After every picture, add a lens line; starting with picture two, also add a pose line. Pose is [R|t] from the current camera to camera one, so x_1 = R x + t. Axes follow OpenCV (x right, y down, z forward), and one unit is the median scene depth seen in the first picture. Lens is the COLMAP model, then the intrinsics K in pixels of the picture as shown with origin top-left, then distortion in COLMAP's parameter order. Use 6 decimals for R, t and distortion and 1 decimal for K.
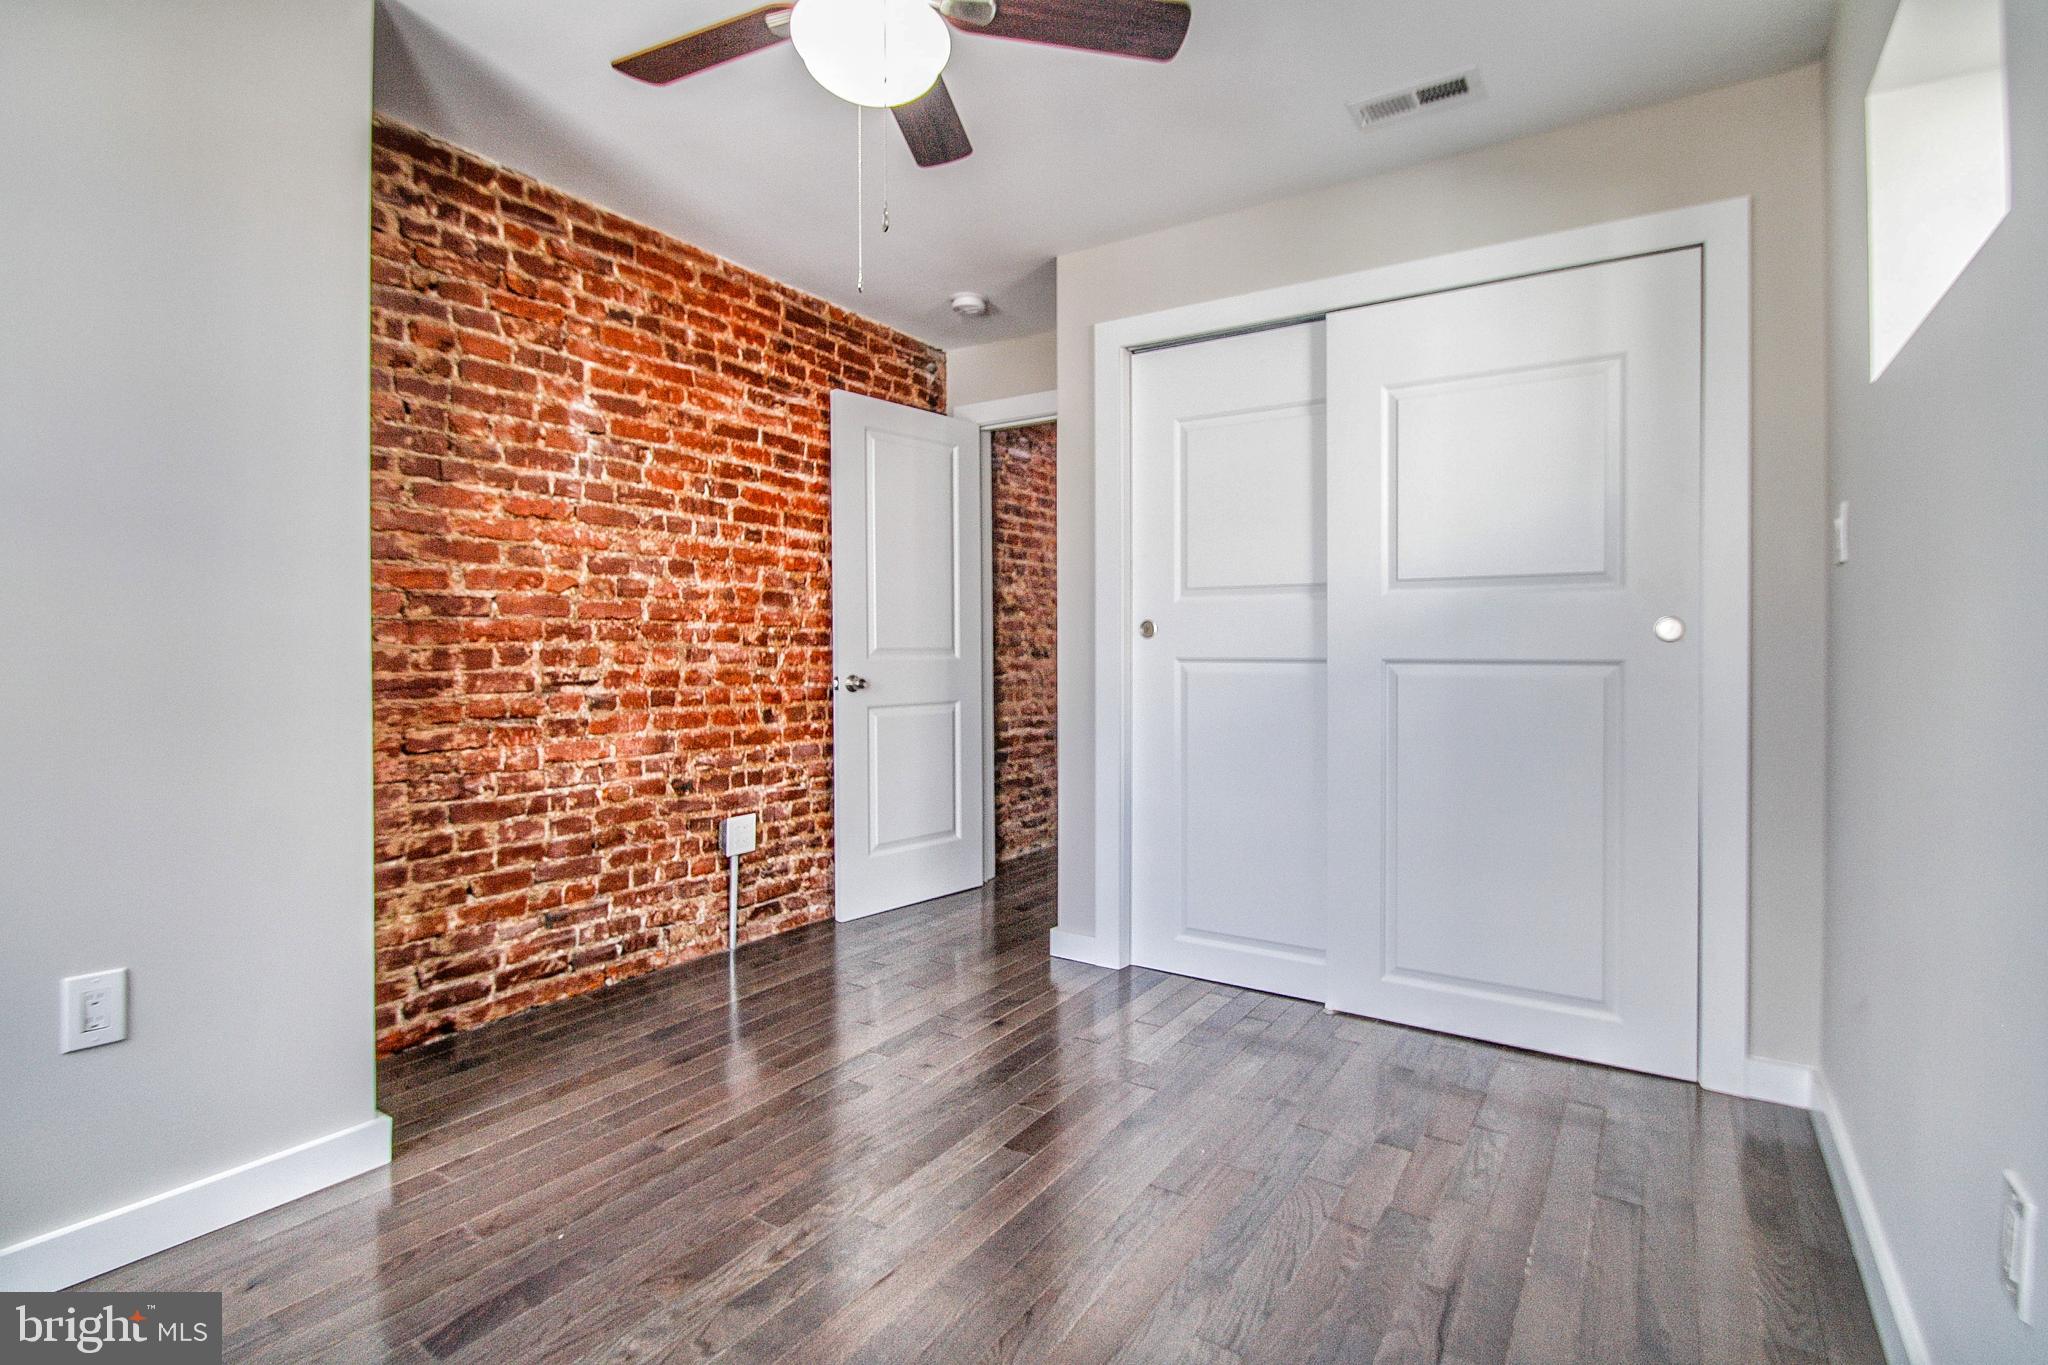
lens RADIAL K [[962.1, 0, 1025.6], [0, 962.1, 662.4], [0, 0, 1]] dist [0.000887, -0.006717]
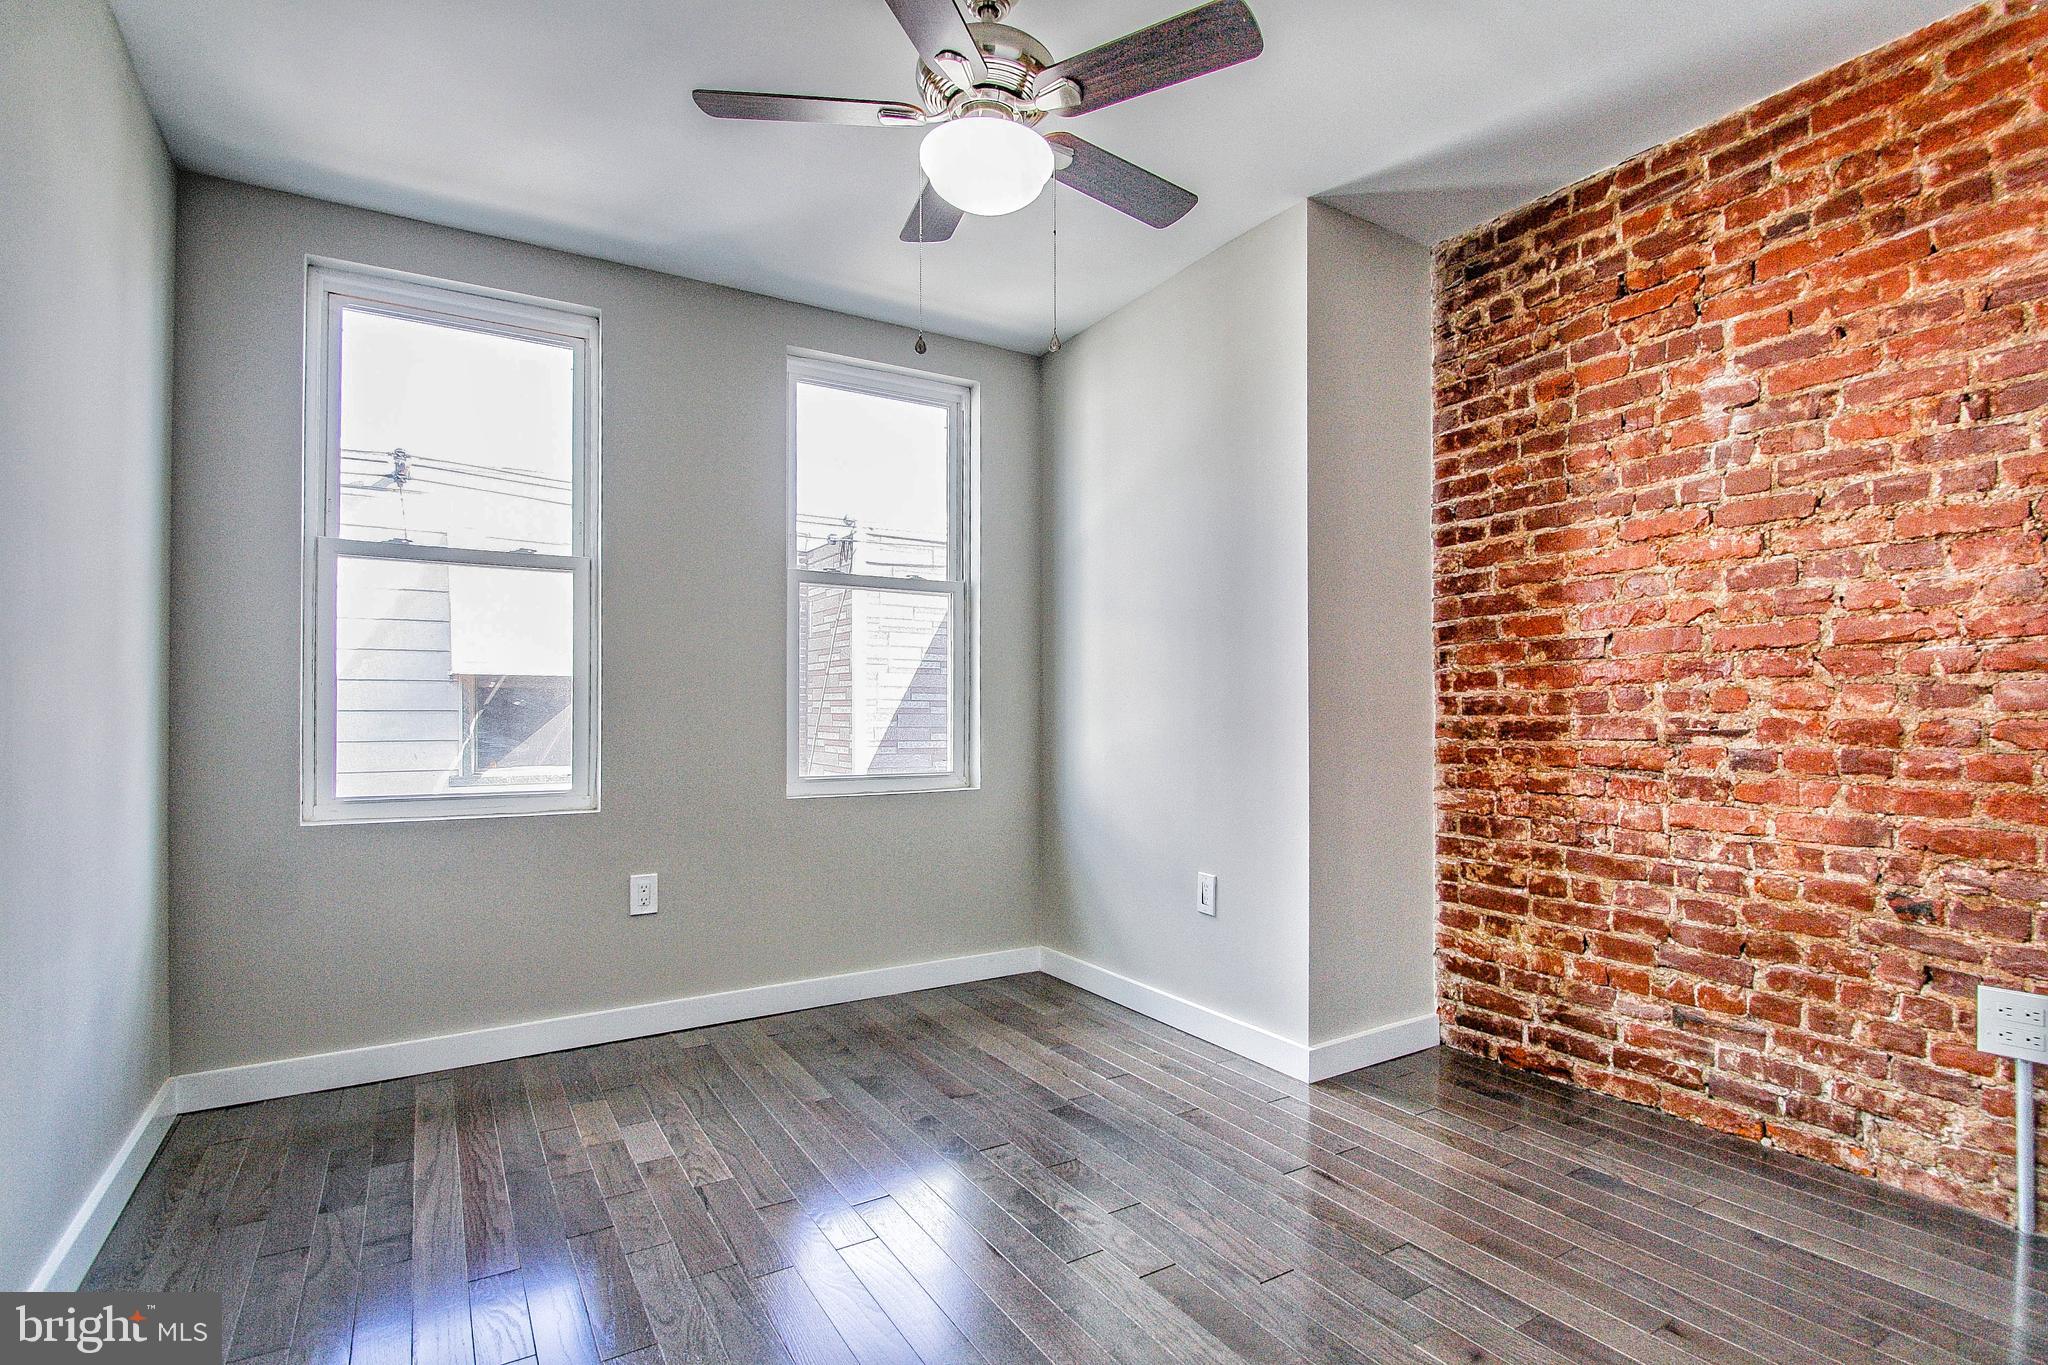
lens RADIAL K [[962.1, 0, 1014.2], [0, 962.1, 693.2], [0, 0, 1]] dist [0.000887, -0.006717]
pose [[-0.414565, -0.009250, -0.909973, 0.496021], [-0.001562, 0.999954, -0.009453, -0.003090], [0.910018, -0.002497, -0.414560, 0.814516]]
